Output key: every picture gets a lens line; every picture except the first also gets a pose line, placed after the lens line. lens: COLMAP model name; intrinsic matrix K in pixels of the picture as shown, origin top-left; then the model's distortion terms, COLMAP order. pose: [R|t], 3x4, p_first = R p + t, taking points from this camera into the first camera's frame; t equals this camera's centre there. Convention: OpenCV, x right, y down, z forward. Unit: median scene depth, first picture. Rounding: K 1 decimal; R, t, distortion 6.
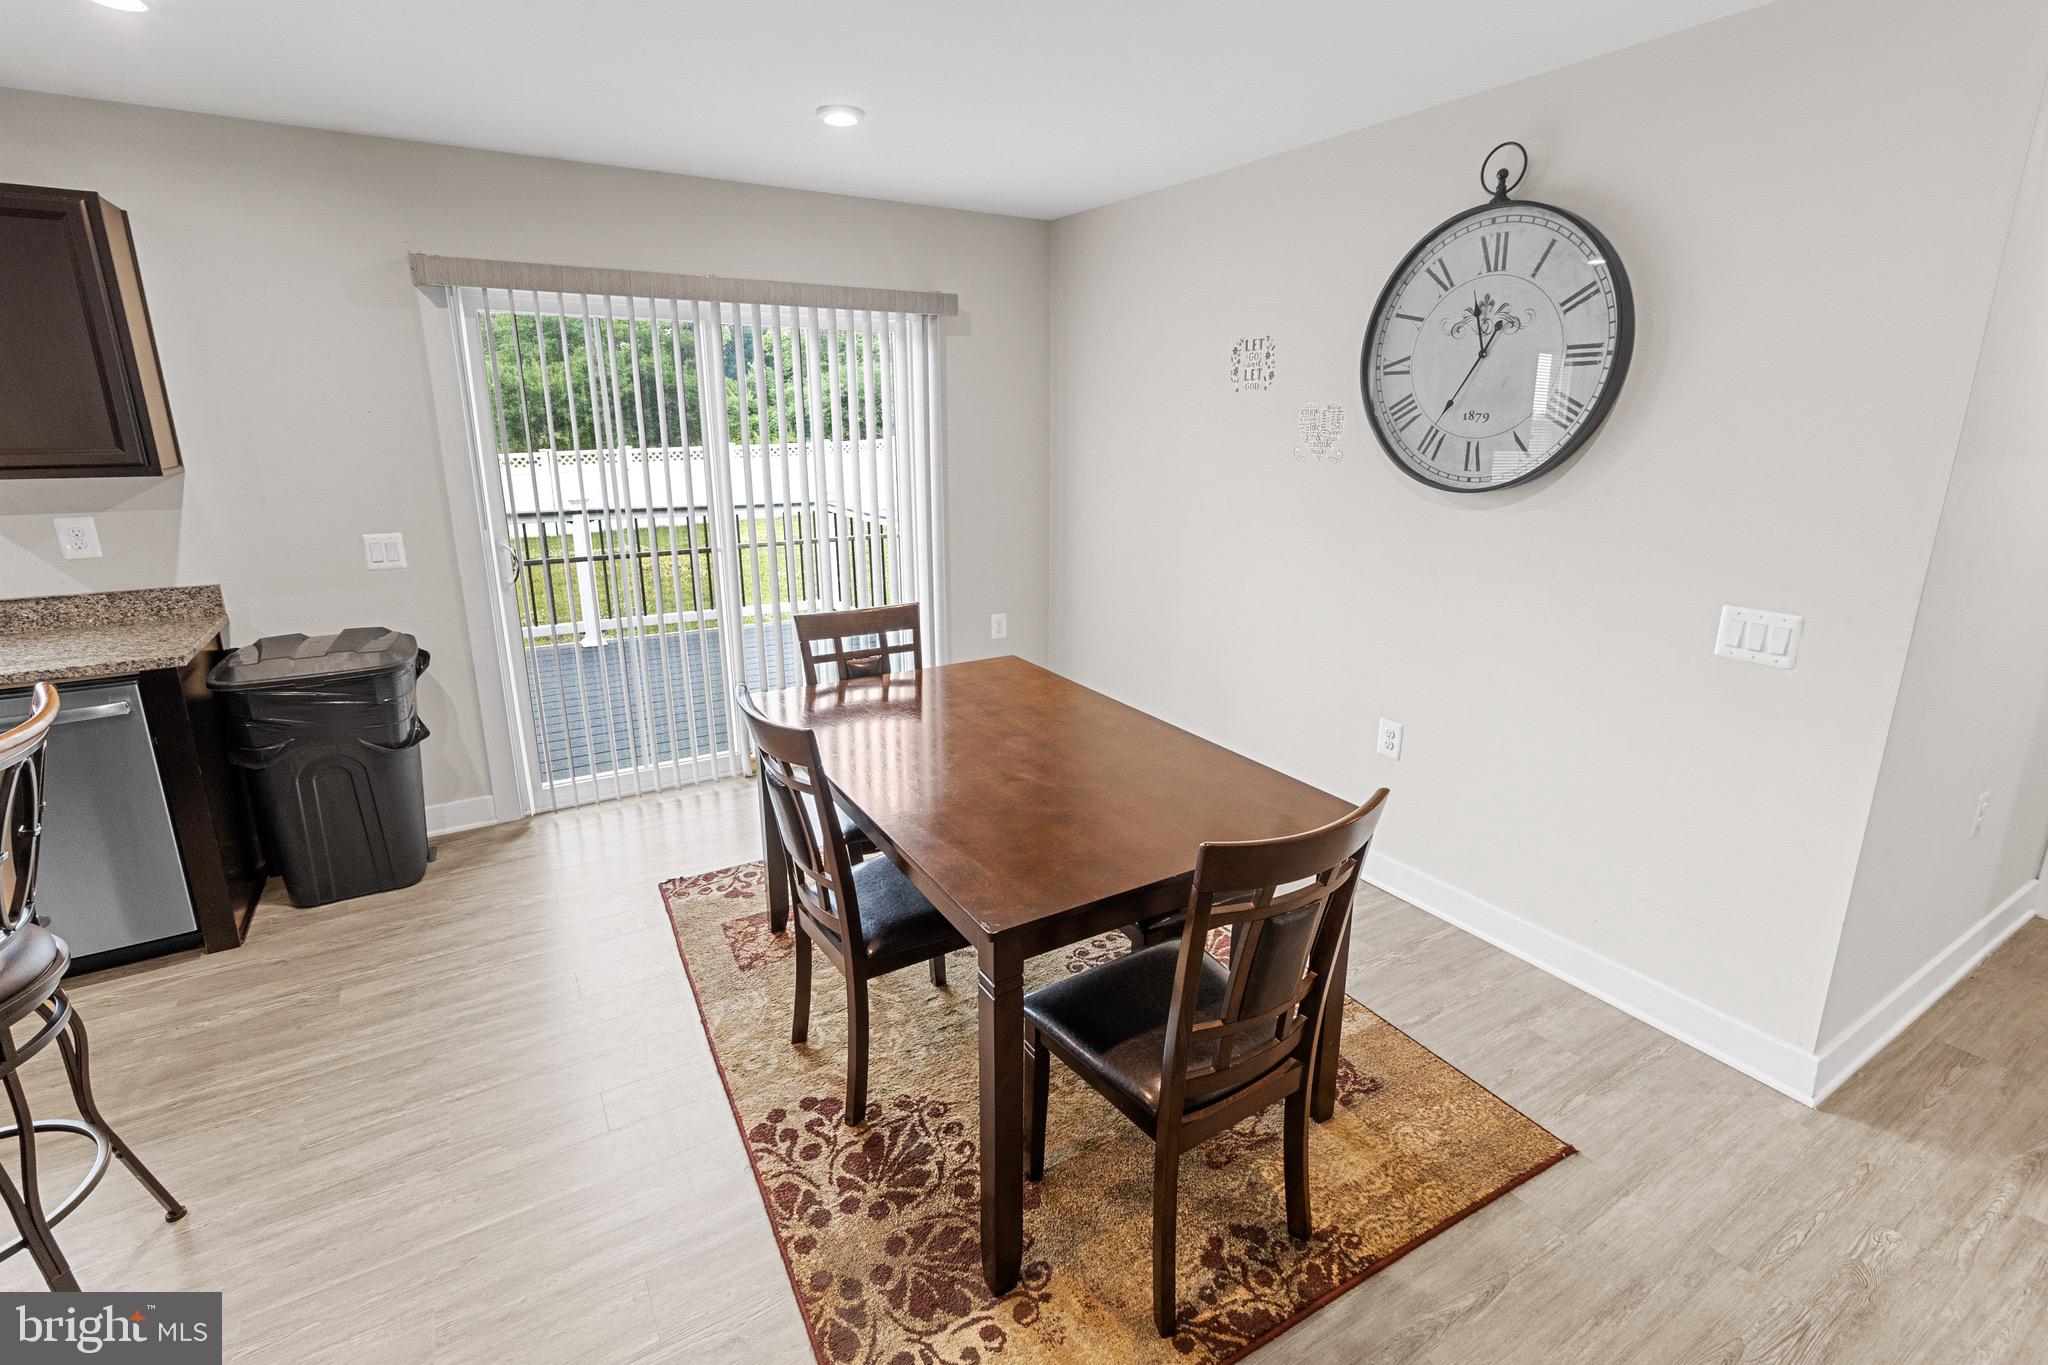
lens RADIAL K [[928.5, 0, 1036.5], [0, 928.5, 651.1], [0, 0, 1]] dist [-0.000077, -0.000176]
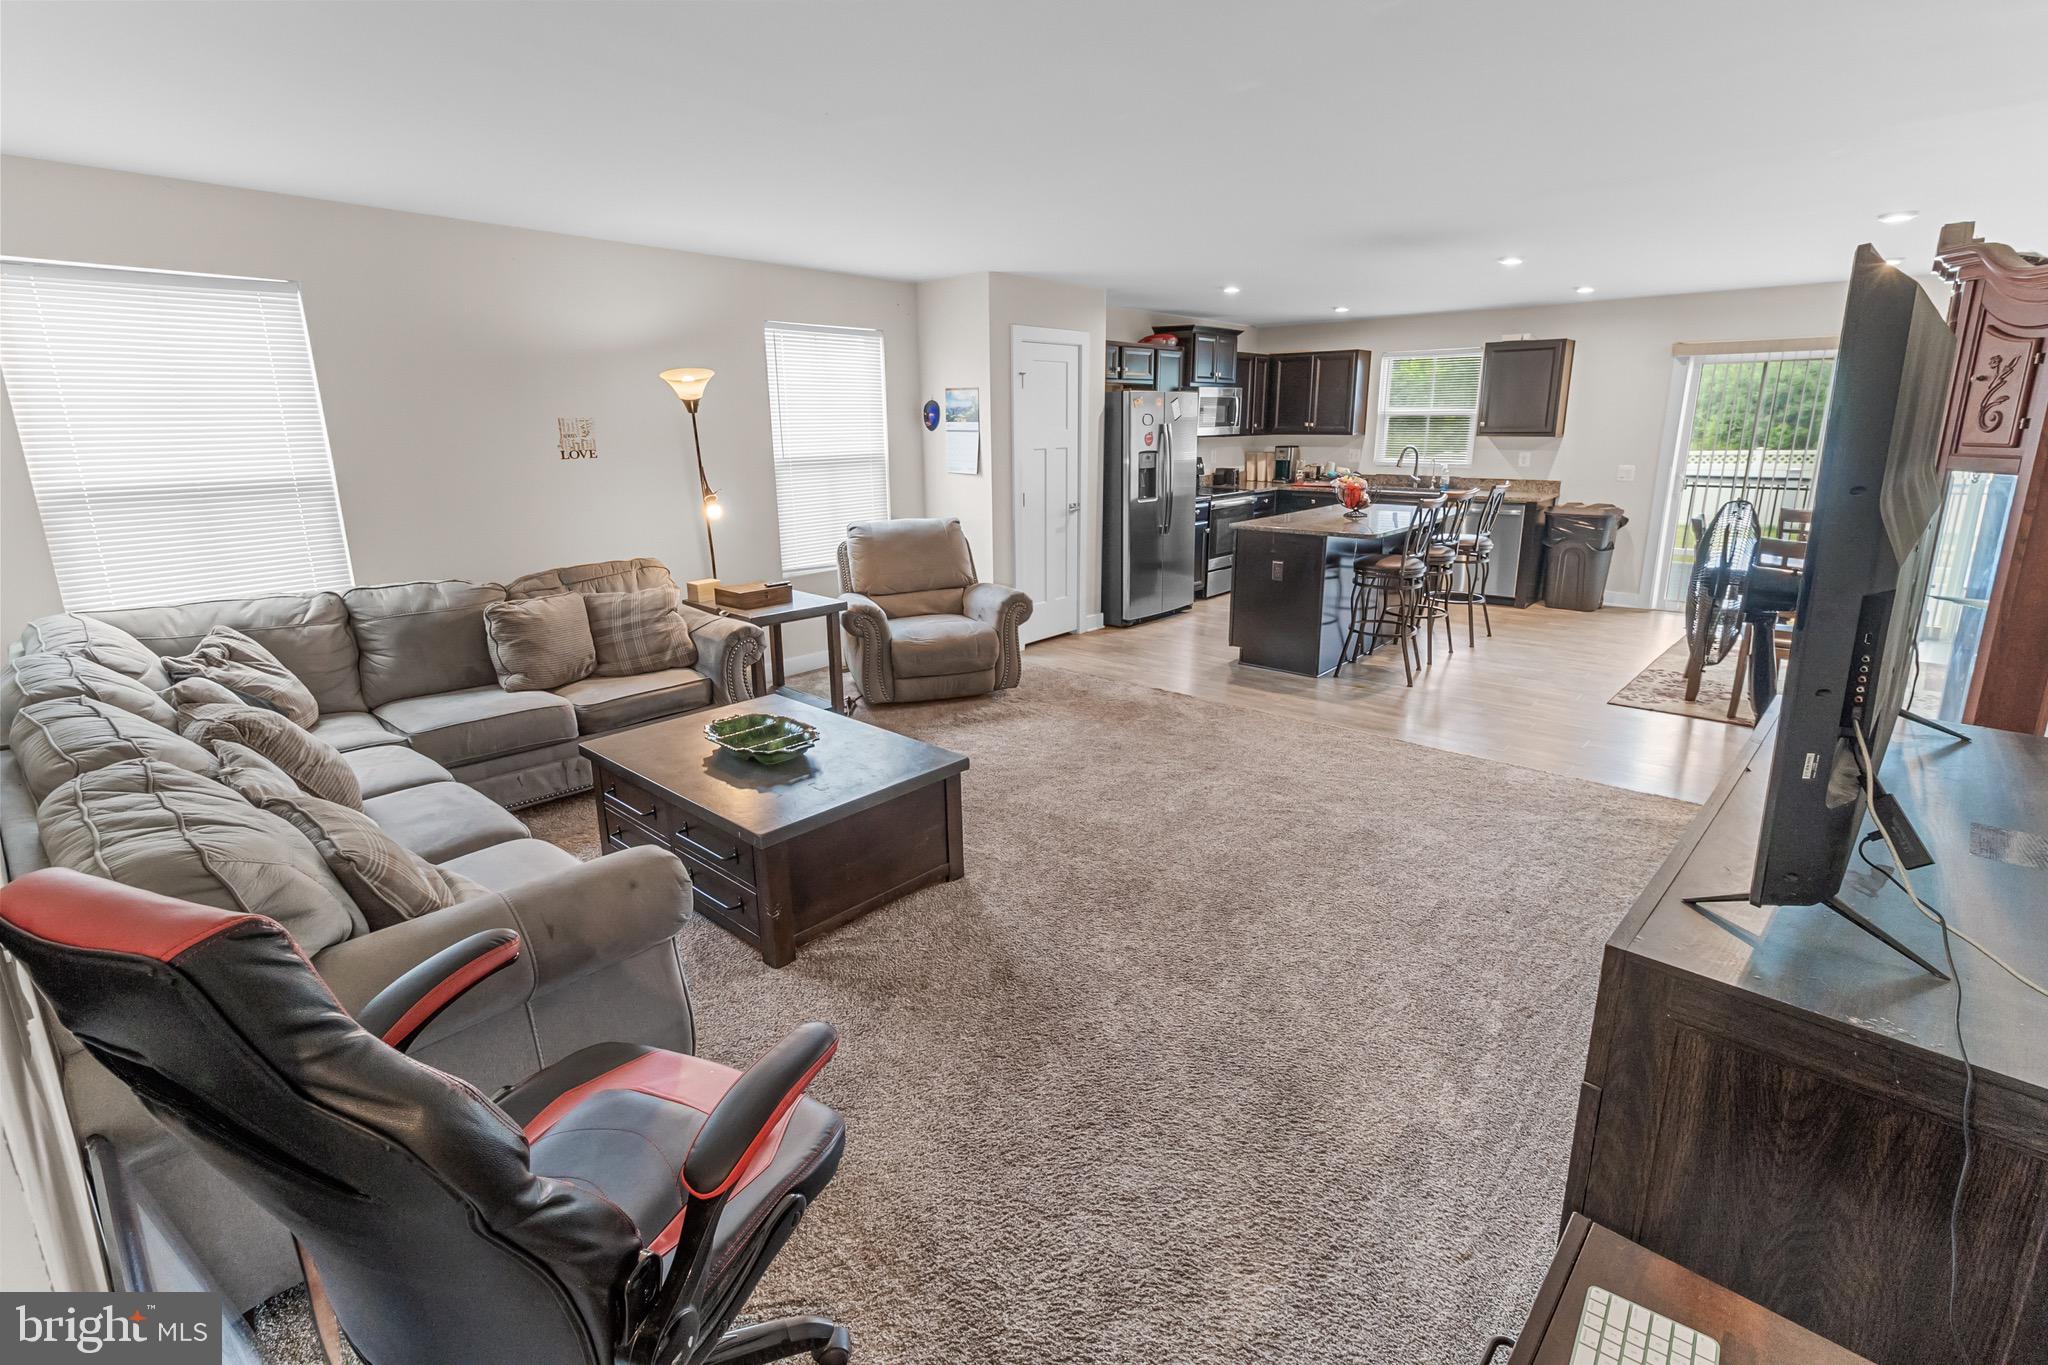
lens RADIAL K [[951.3, 0, 1038.5], [0, 951.3, 650.6], [0, 0, 1]] dist [0.000151, -0.000147]
pose [[0.299697, 0.221077, -0.928066, 1.349413], [-0.227330, 0.961309, 0.155585, 0.327737], [0.926554, 0.164349, 0.338359, -1.261693]]
